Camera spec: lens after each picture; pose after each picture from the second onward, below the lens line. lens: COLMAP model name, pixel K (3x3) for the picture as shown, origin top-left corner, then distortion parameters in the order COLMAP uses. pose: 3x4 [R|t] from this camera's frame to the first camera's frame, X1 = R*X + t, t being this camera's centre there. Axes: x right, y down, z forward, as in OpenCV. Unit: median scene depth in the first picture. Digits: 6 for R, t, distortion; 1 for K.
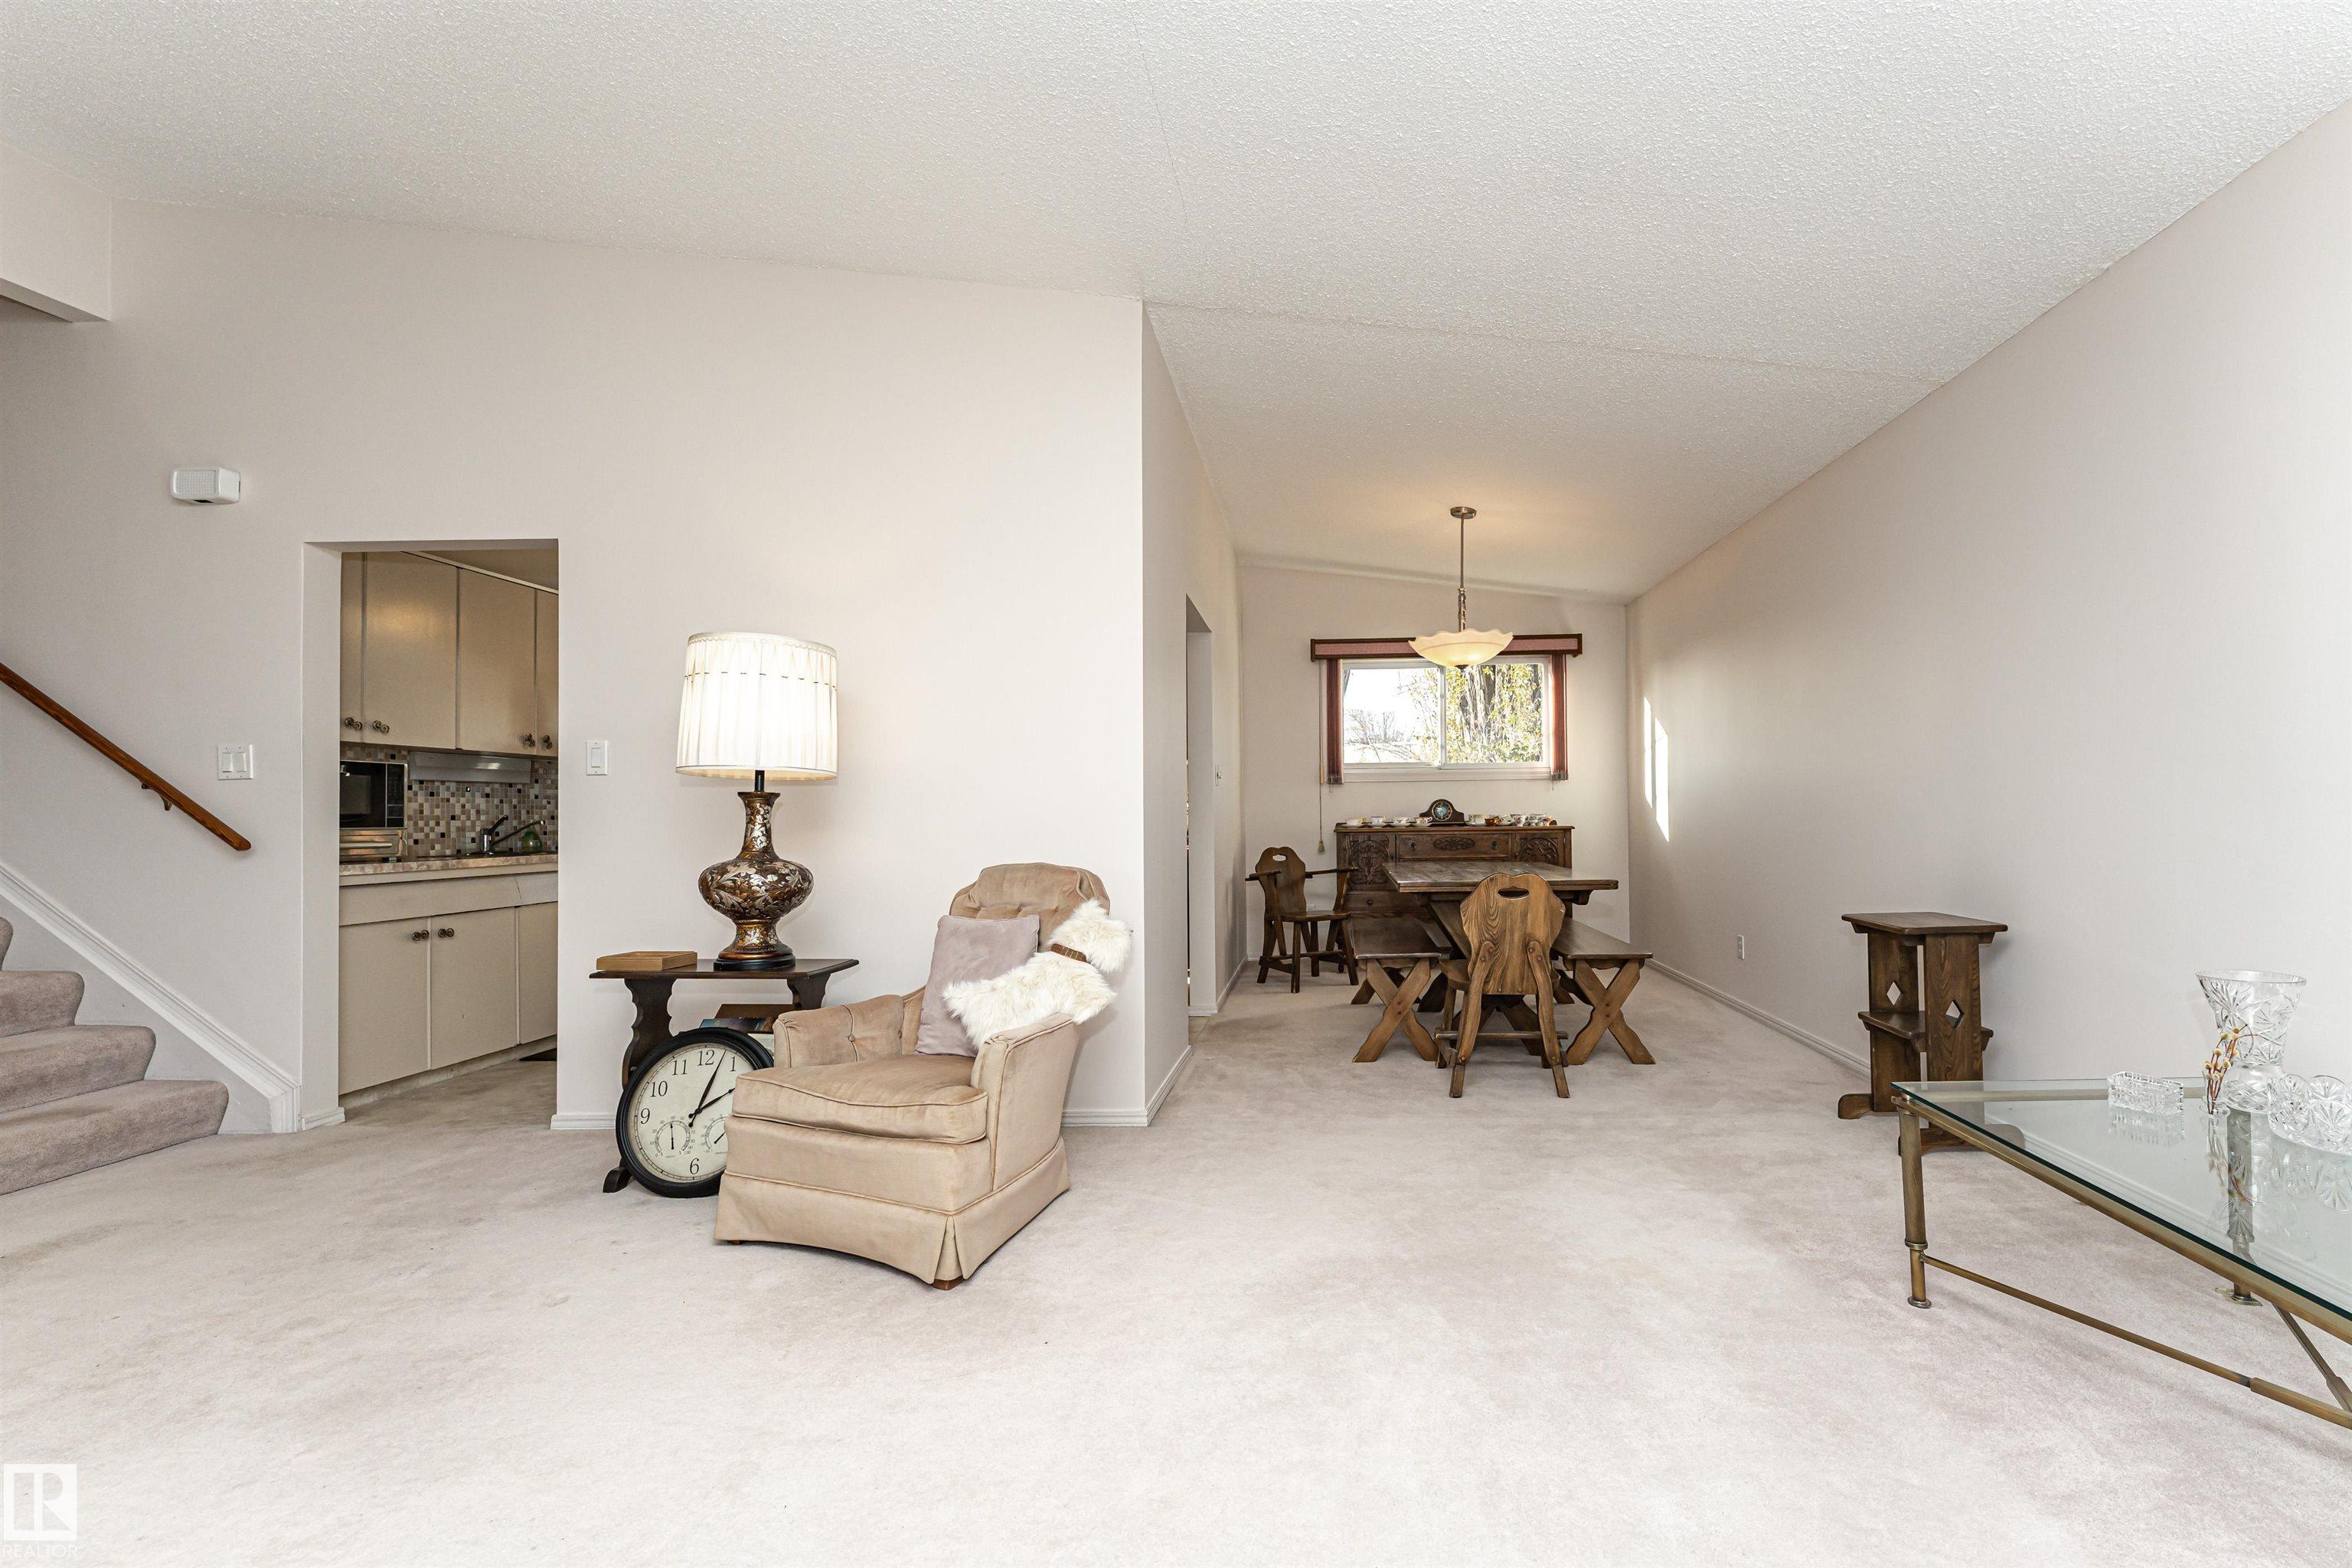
lens RADIAL K [[999.9, 0, 1314.0], [0, 999.9, 800.3], [0, 0, 1]] dist [-0.000477, -0.000264]
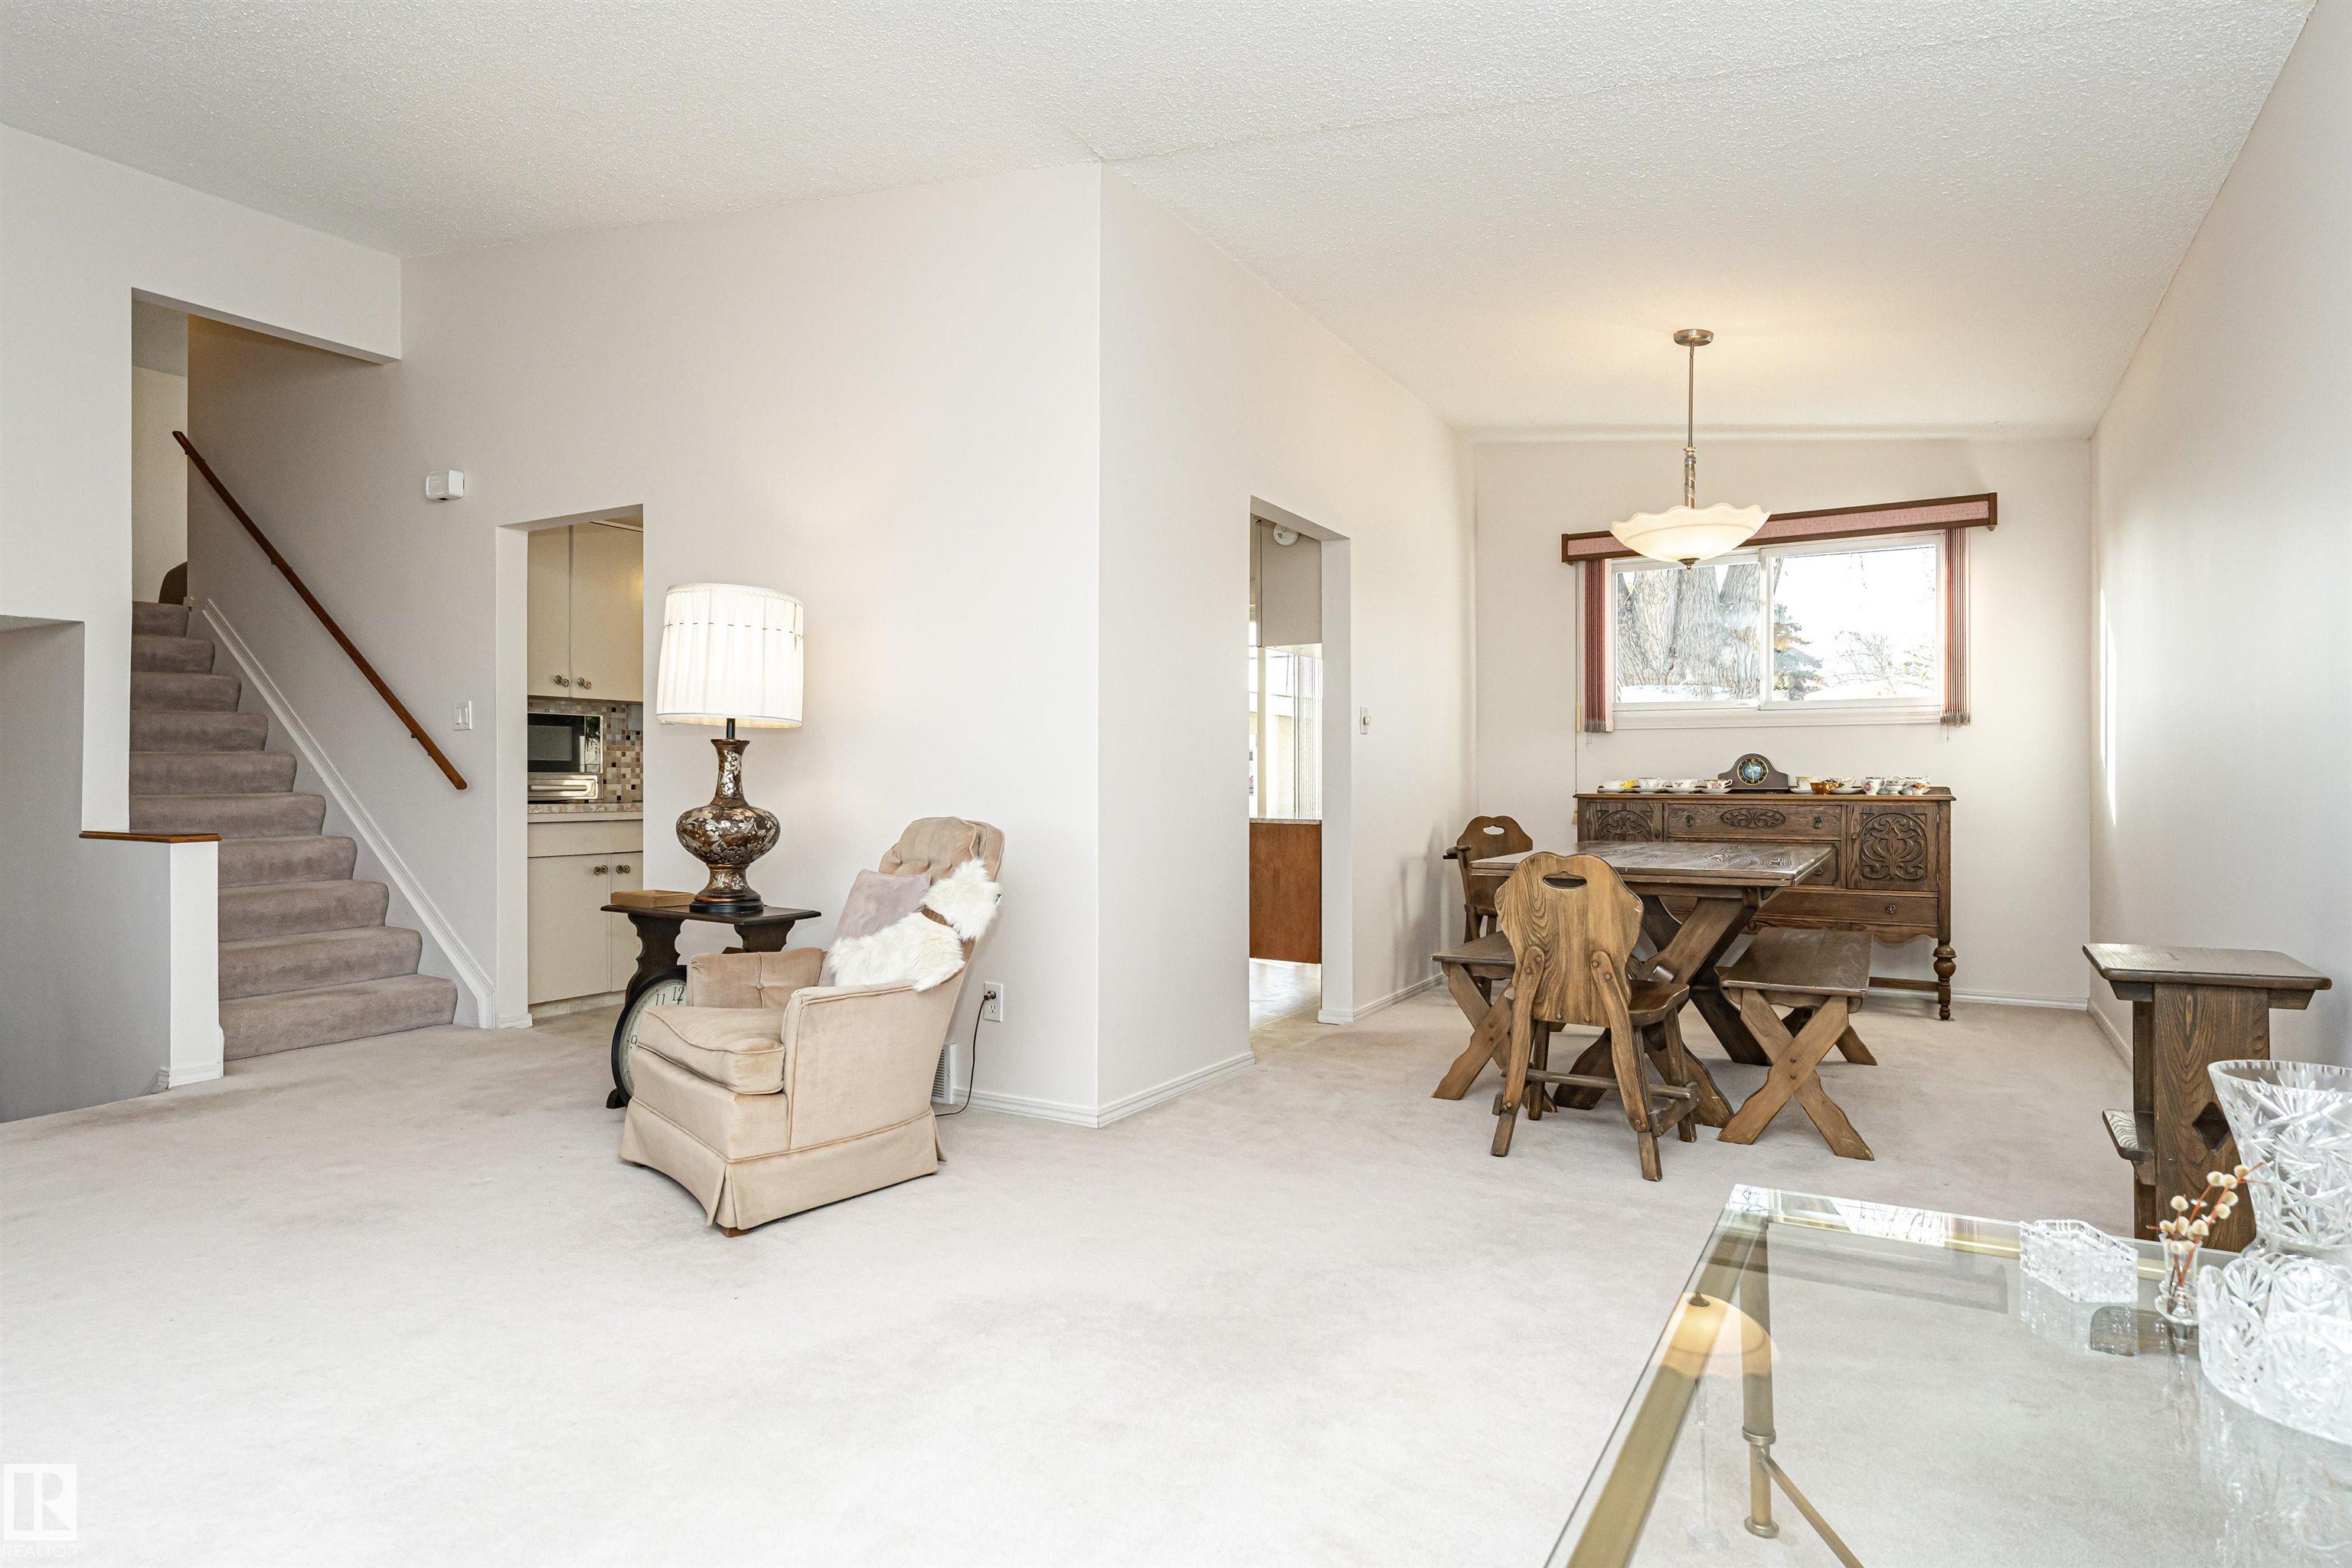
lens RADIAL K [[1295.4, 0, 1170.8], [0, 1295.4, 778.3], [0, 0, 1]] dist [-0.005134, 0.000553]
pose [[0.873693, 0.013591, -0.486288, 0.397007], [-0.005684, 0.999827, 0.017732, 0.004418], [0.486445, -0.012728, 0.873619, 0.057712]]
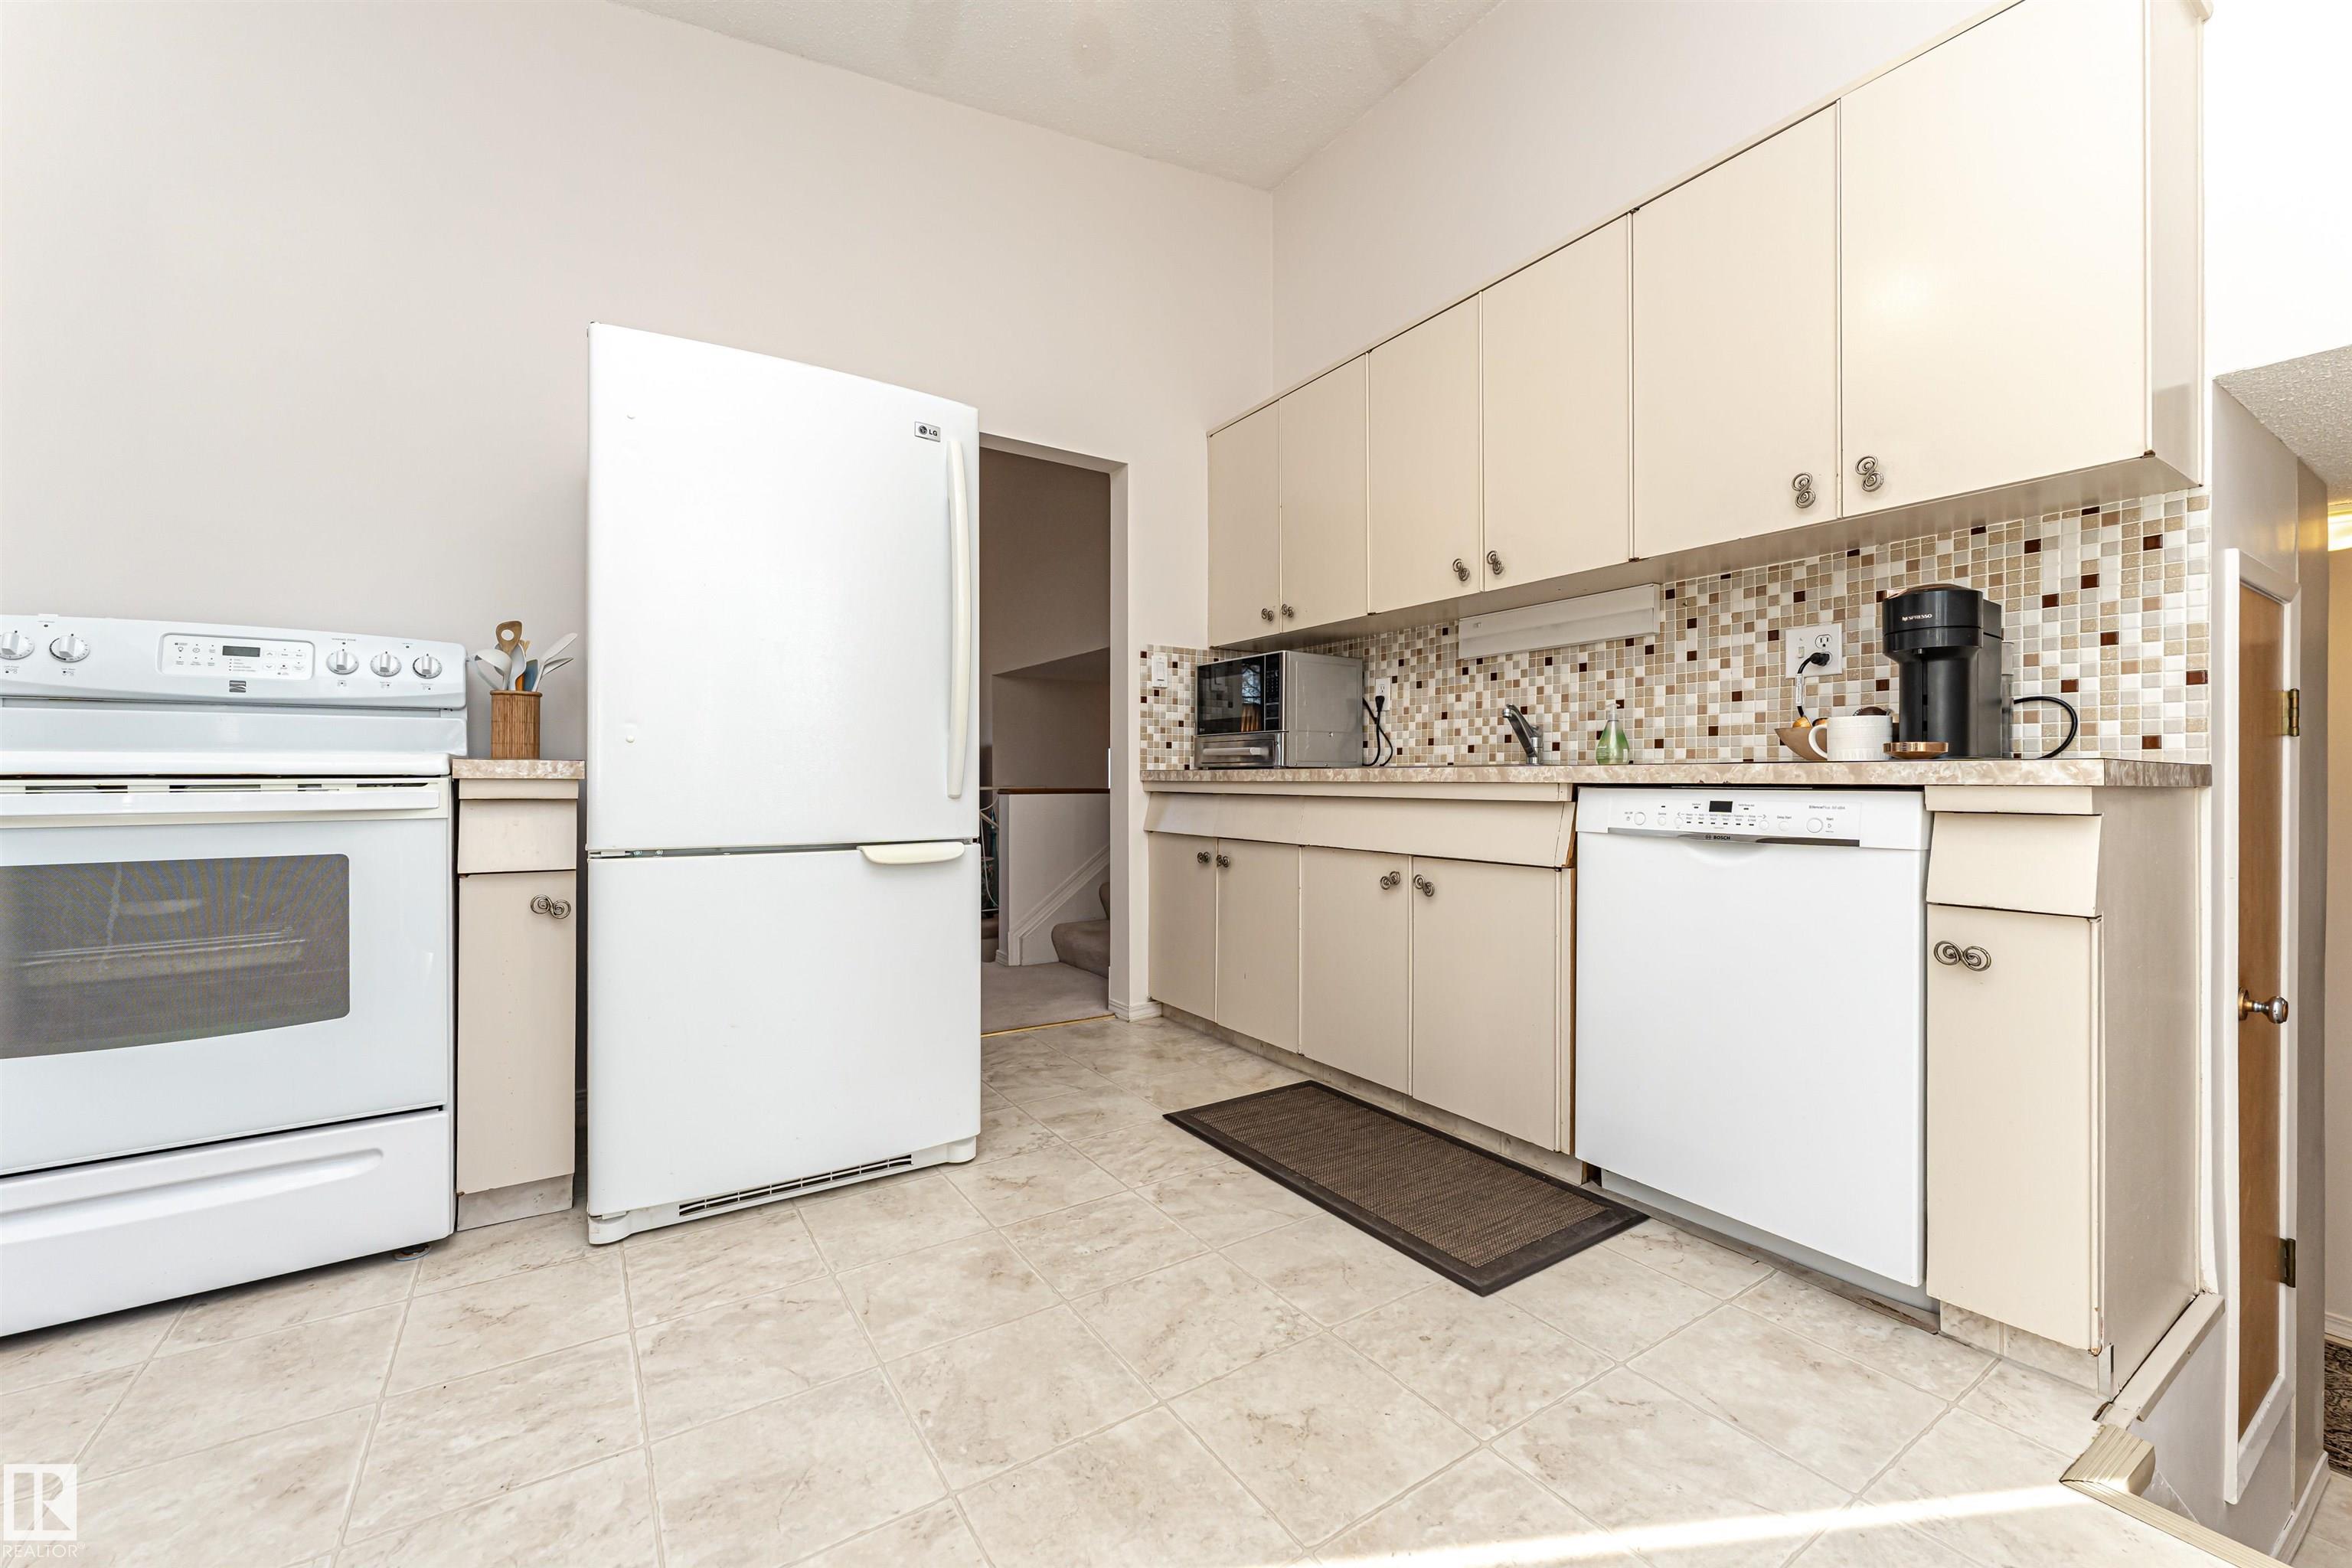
lens RADIAL K [[930.9, 0, 1173.7], [0, 930.9, 778.9], [0, 0, 1]] dist [-0.000304, 0.000534]
pose [[-0.825954, 0.013190, -0.563583, -0.474484], [0.018059, 0.999832, -0.003066, 0.077402], [0.563448, -0.012710, -0.826054, 1.814684]]
